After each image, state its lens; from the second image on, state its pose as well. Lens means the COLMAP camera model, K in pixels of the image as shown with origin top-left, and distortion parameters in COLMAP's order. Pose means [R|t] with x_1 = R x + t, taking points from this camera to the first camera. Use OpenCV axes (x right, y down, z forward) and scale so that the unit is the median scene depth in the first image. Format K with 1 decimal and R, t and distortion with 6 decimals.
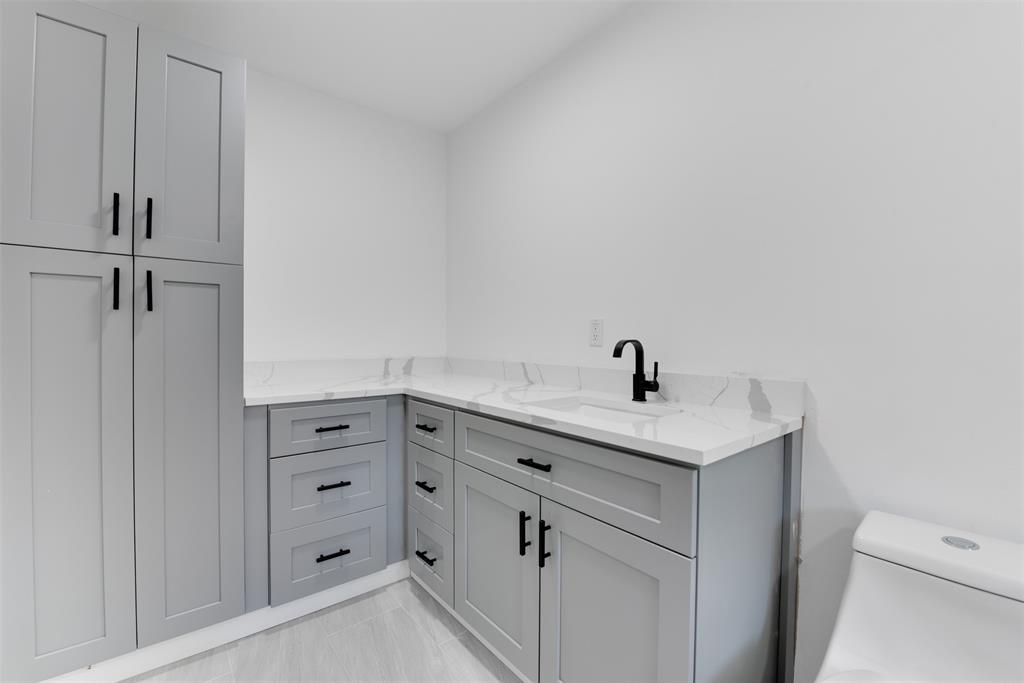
lens RADIAL K [[422.8, 0, 513.4], [0, 422.8, 338.2], [0, 0, 1]] dist [-0.016427, -0.000680]
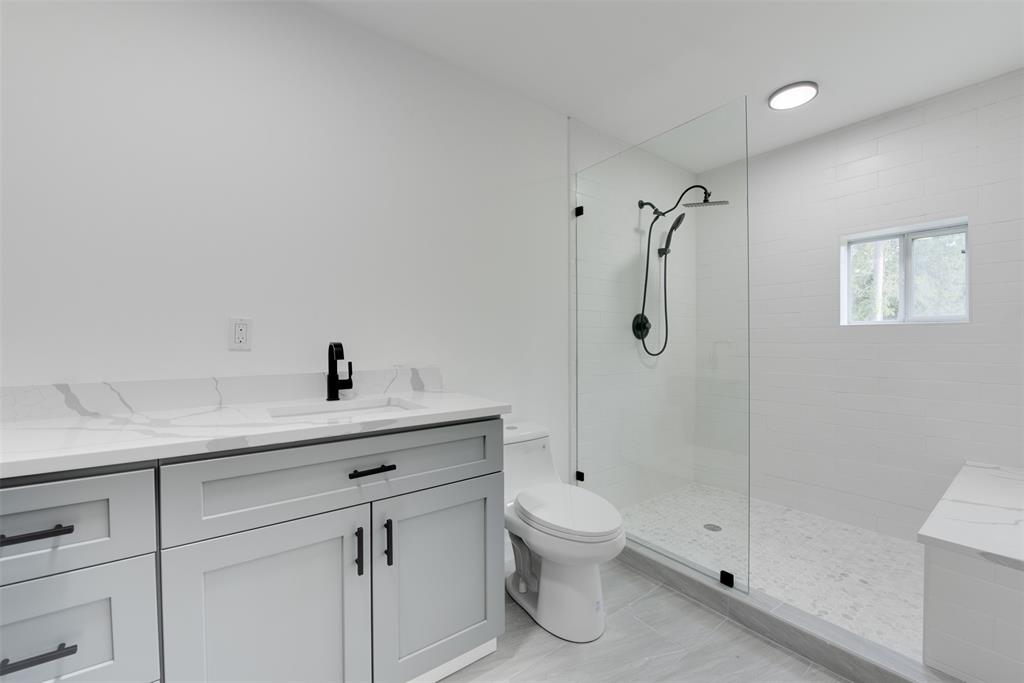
lens RADIAL K [[422.8, 0, 513.4], [0, 422.8, 338.2], [0, 0, 1]] dist [-0.016427, -0.000680]
pose [[0.032967, -0.002262, 0.999454, -0.748593], [0.001169, 0.999997, 0.002225, -0.007950], [-0.999456, 0.001095, 0.032970, 0.526278]]
